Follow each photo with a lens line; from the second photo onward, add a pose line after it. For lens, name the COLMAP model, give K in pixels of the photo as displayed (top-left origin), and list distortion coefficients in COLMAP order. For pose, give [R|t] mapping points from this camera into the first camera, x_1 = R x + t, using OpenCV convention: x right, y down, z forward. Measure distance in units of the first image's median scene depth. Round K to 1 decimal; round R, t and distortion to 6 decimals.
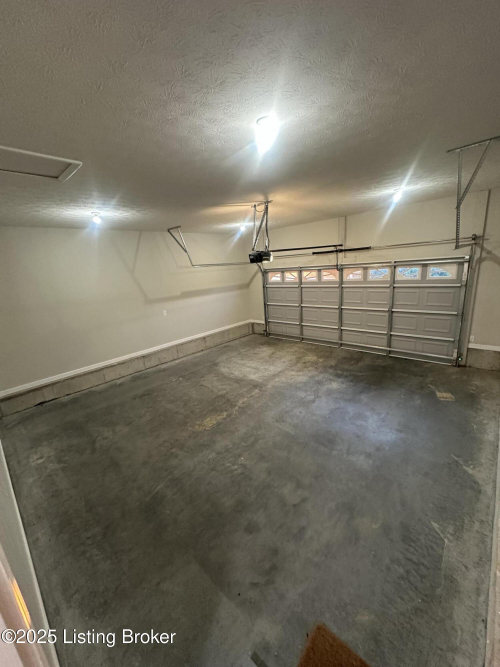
lens RADIAL K [[268.5, 0, 250.0], [0, 268.5, 333.5], [0, 0, 1]] dist [-0.001188, -0.000063]
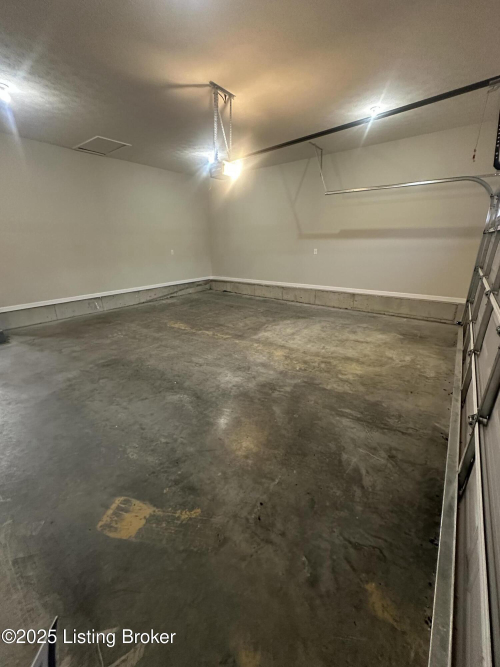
lens RADIAL K [[268.5, 0, 250.0], [0, 268.5, 333.5], [0, 0, 1]] dist [-0.001188, -0.000063]
pose [[0.088053, 0.391739, -0.915853, 0.730479], [-0.242184, 0.900255, 0.361783, -0.119105], [0.966226, 0.189949, 0.174143, 0.786716]]
